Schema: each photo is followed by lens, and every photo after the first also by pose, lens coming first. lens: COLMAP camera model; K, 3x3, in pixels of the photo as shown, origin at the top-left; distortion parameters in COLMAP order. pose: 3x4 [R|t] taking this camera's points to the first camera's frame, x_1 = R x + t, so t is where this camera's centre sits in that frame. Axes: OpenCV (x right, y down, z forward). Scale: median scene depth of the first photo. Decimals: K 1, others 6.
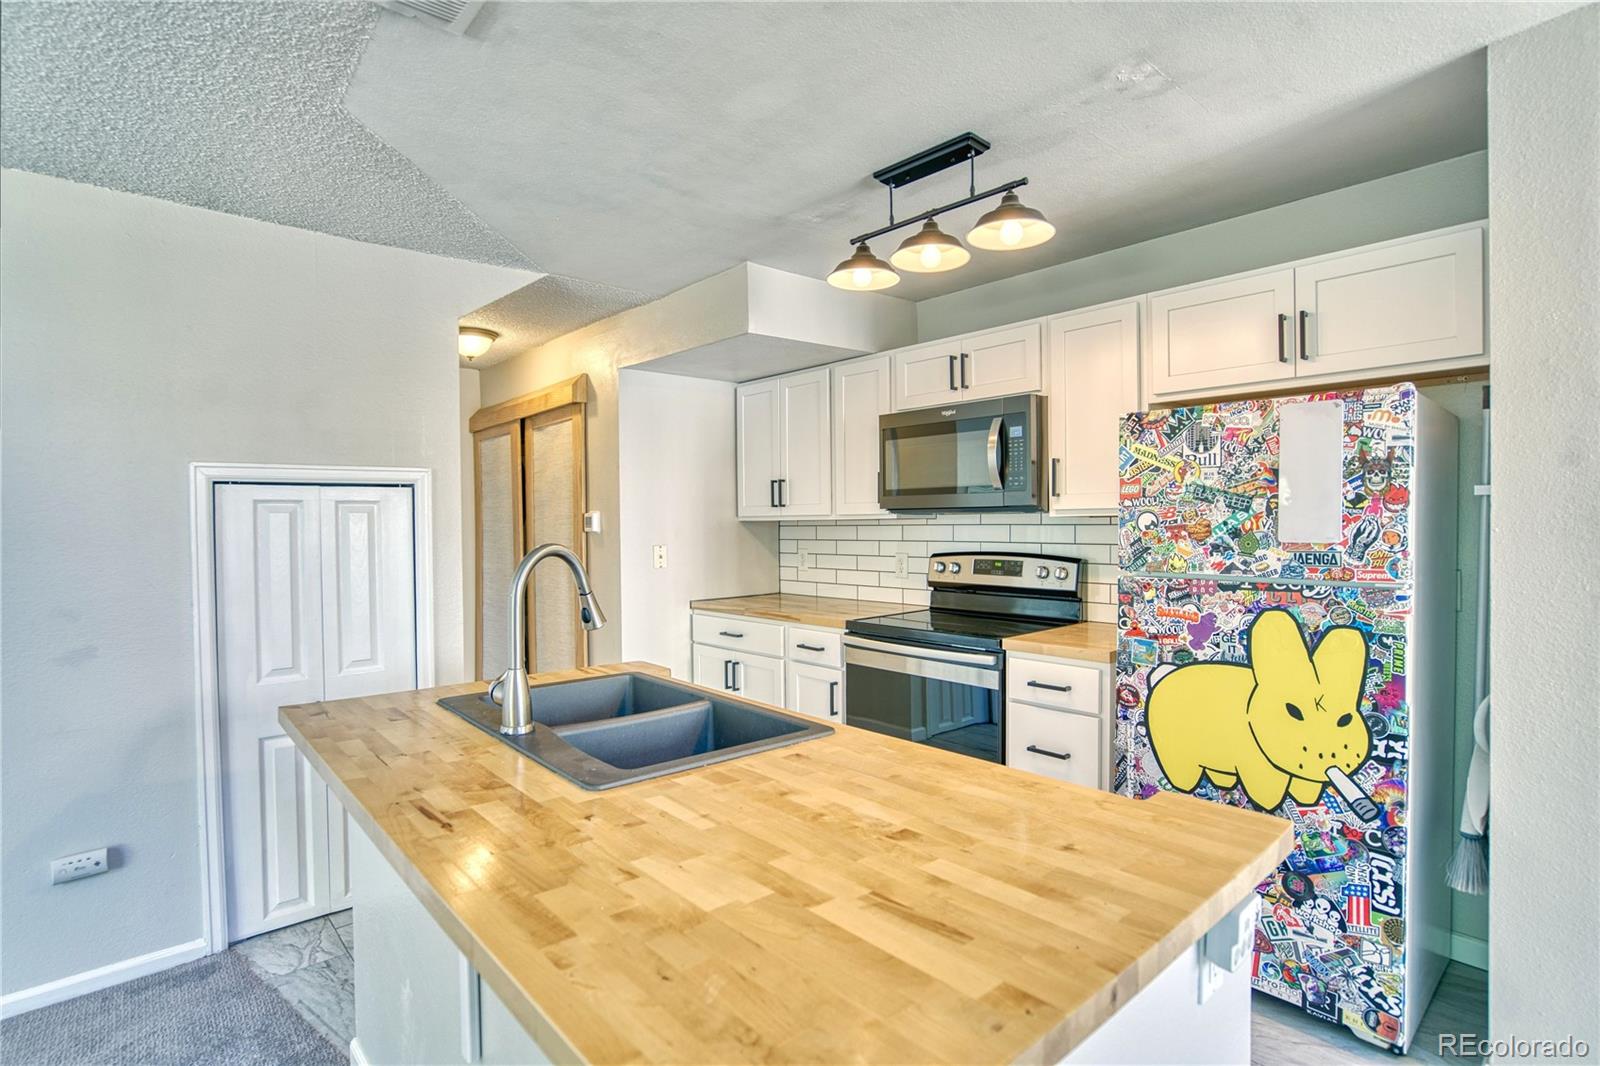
lens RADIAL K [[788.7, 0, 800.0], [0, 788.7, 533.0], [0, 0, 1]] dist [-0.039164, 0.020411]
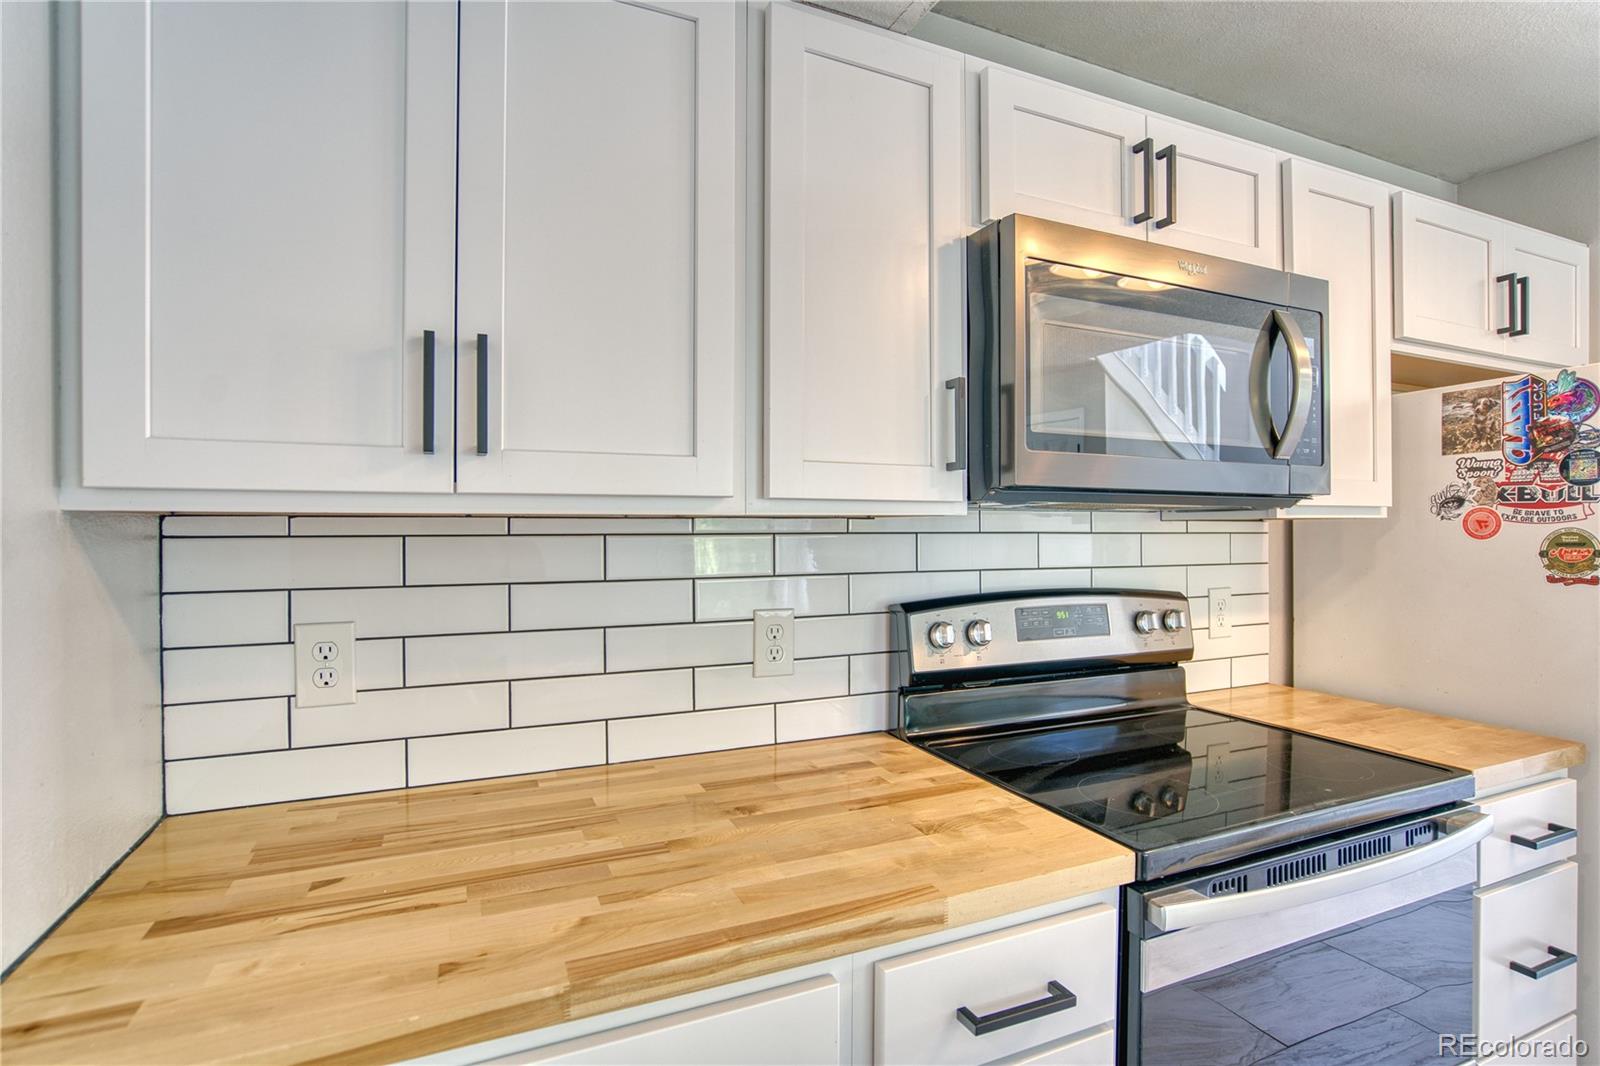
lens RADIAL K [[779.5, 0, 800.0], [0, 779.5, 533.0], [0, 0, 1]] dist [-0.045300, 0.017204]
pose [[0.319398, 0.001641, 0.947619, -0.354467], [0.010057, 0.999936, -0.005122, -0.013299], [-0.947567, 0.011166, 0.319361, 1.442112]]
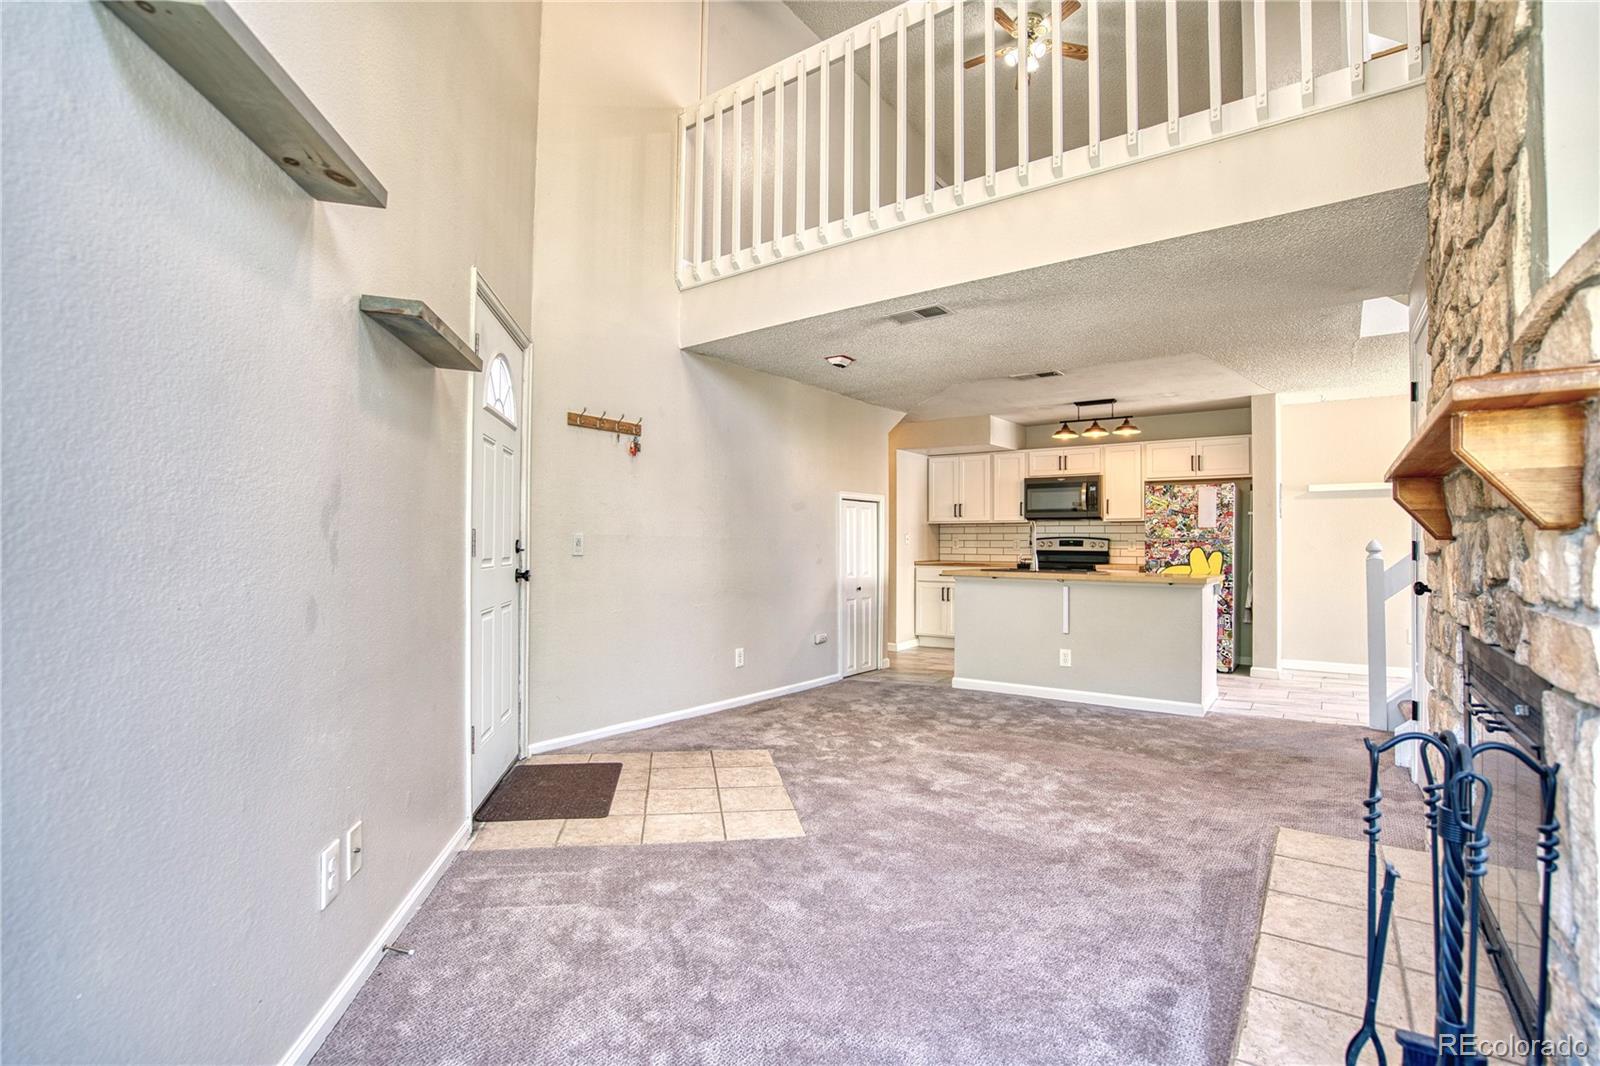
lens RADIAL K [[742.4, 0, 795.8], [0, 742.4, 534.6], [0, 0, 1]] dist [-0.063433, 0.023662]
pose [[0.979998, 0.020276, 0.197974, -1.465509], [-0.014610, 0.999442, -0.030043, 0.139738], [-0.198472, 0.026550, 0.979747, -1.491665]]
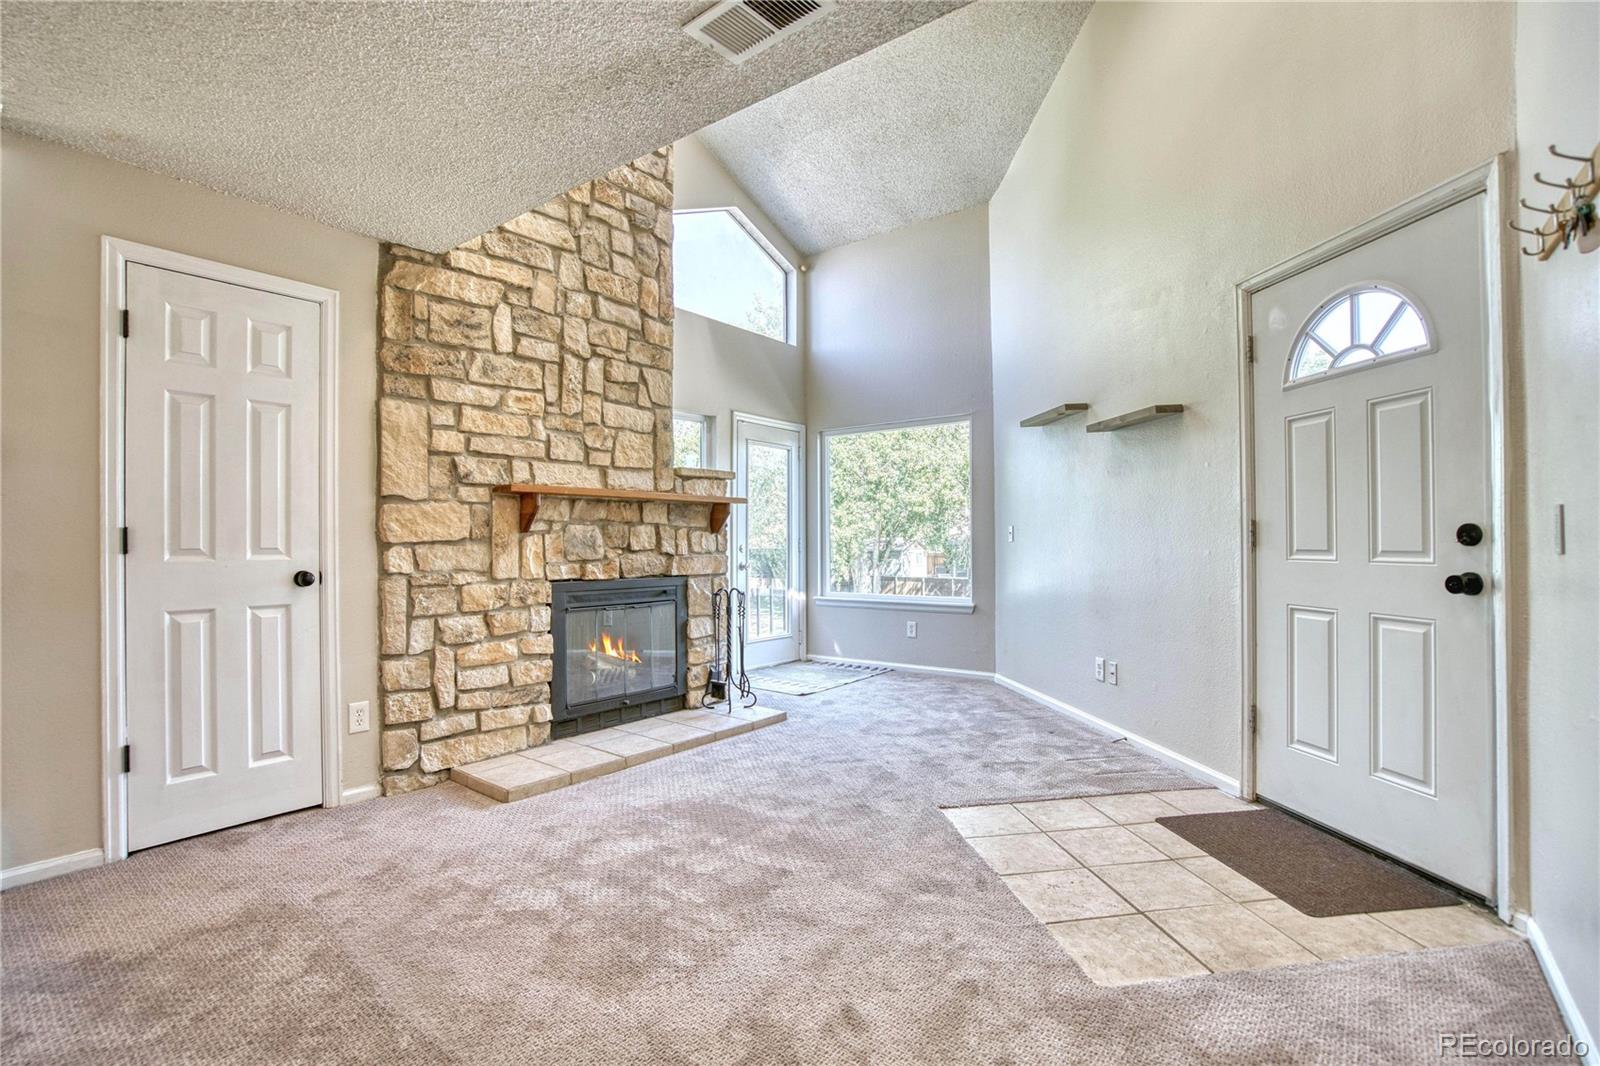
lens RADIAL K [[742.4, 0, 795.8], [0, 742.4, 534.6], [0, 0, 1]] dist [-0.063433, 0.023662]
pose [[-0.985434, 0.014310, -0.169457, -0.763245], [0.012822, 0.999869, 0.009876, 0.107611], [0.169576, 0.007560, -0.985488, 0.855658]]
